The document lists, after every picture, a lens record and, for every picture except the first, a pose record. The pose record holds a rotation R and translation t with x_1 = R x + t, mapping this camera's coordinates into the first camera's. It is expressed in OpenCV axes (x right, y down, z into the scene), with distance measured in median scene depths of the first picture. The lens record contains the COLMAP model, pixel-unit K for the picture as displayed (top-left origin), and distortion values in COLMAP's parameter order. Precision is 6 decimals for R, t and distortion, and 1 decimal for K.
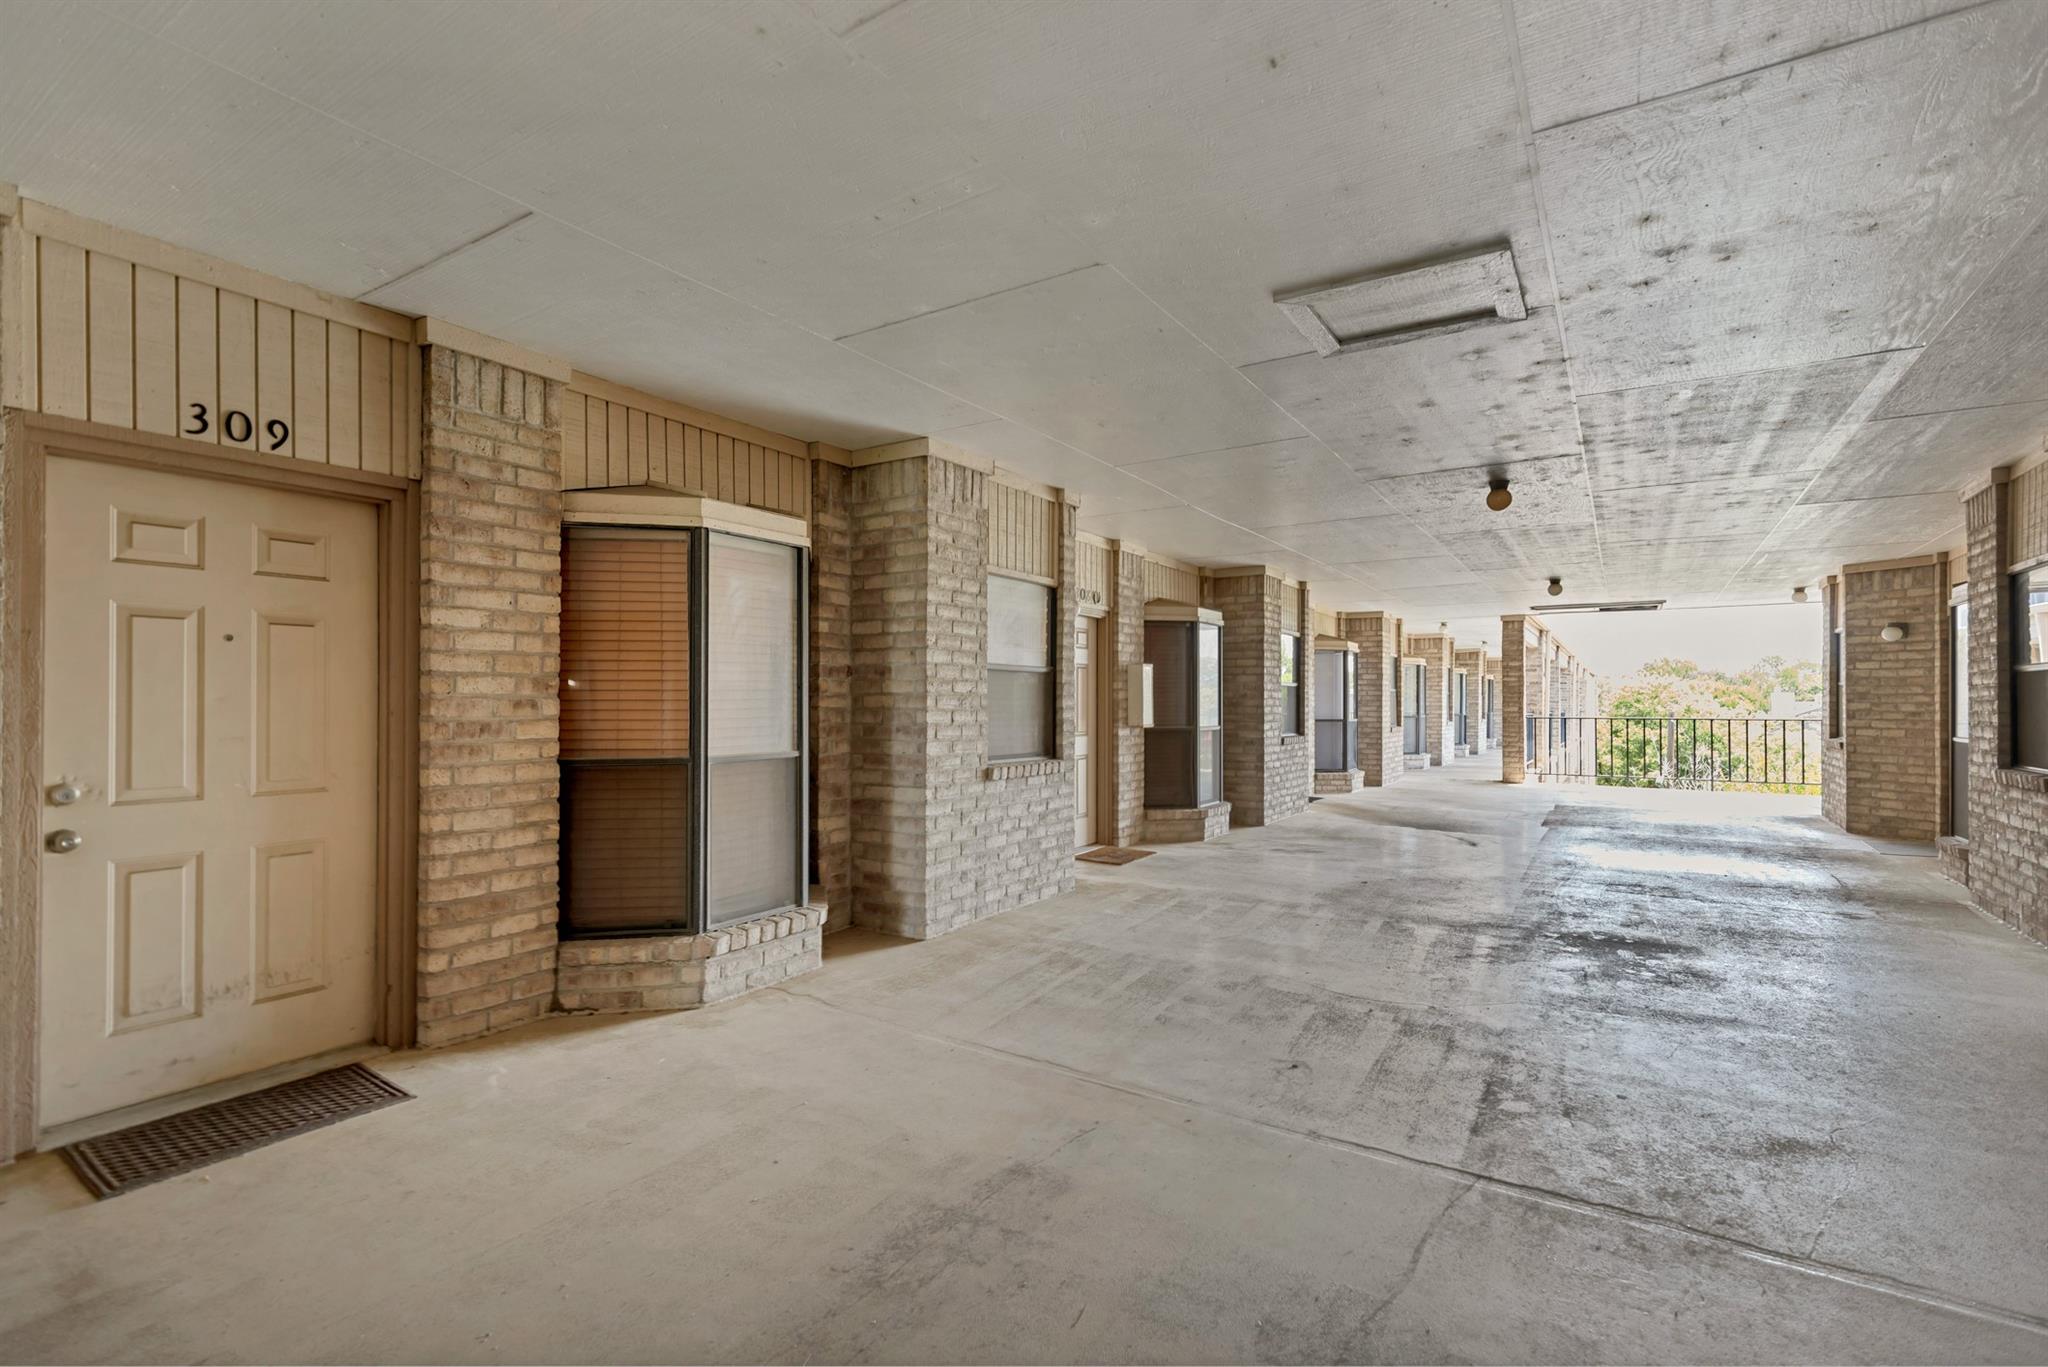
lens RADIAL K [[945.8, 0, 1016.2], [0, 945.8, 692.0], [0, 0, 1]] dist [0.003539, -0.000458]
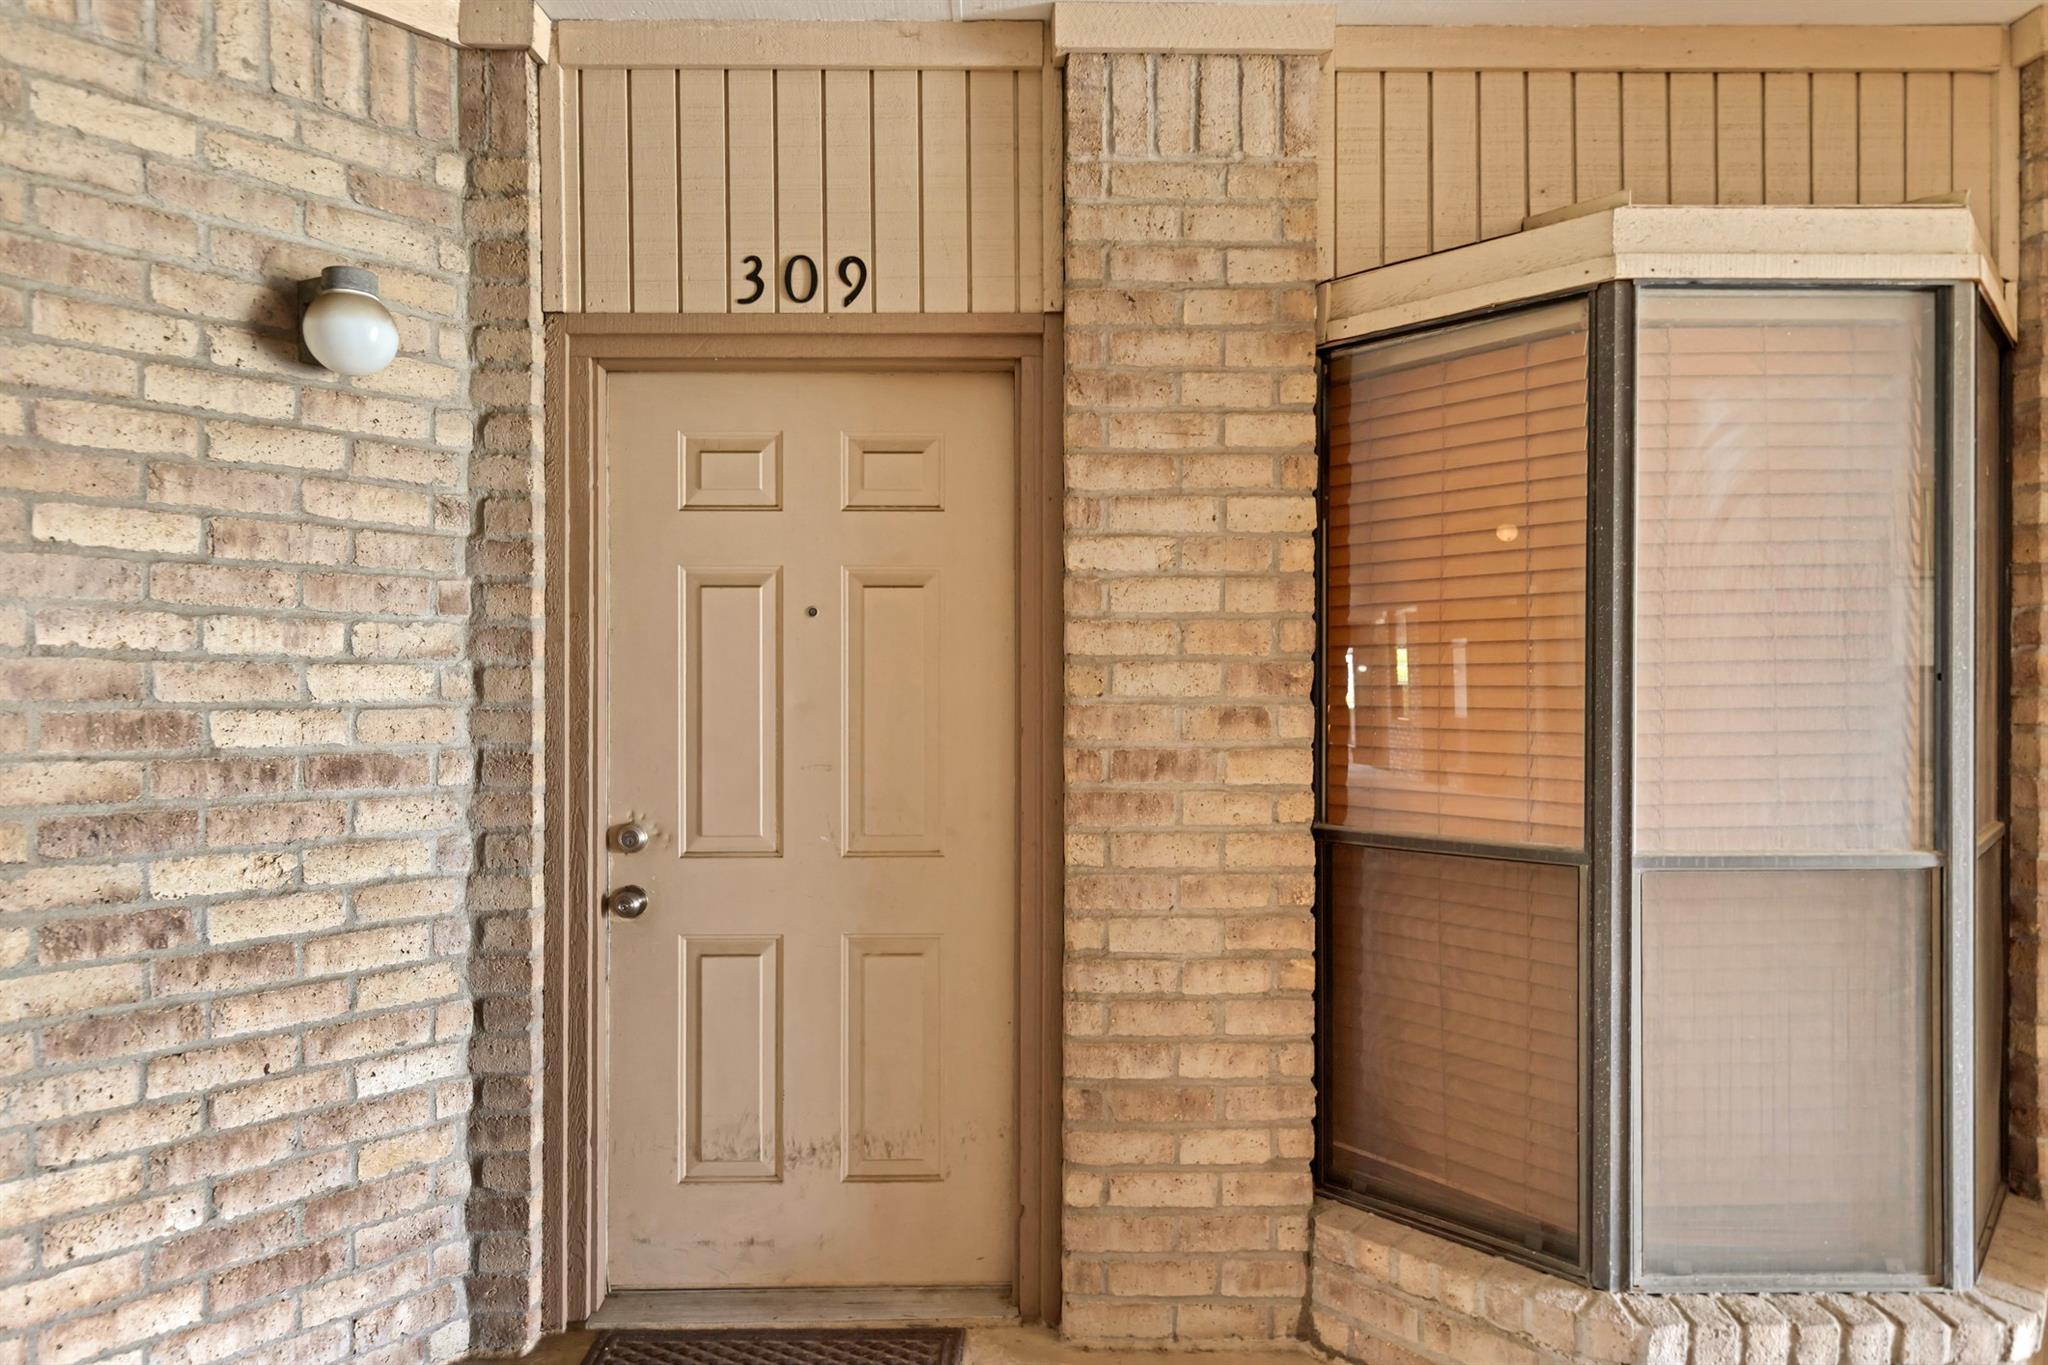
lens RADIAL K [[1208.6, 0, 1024.5], [0, 1208.6, 689.1], [0, 0, 1]] dist [0.012493, -0.001940]
pose [[0.562217, 0.005099, -0.826974, -0.051884], [0.009386, 0.999877, 0.012545, -0.011142], [0.826937, -0.014815, 0.562100, 0.554747]]
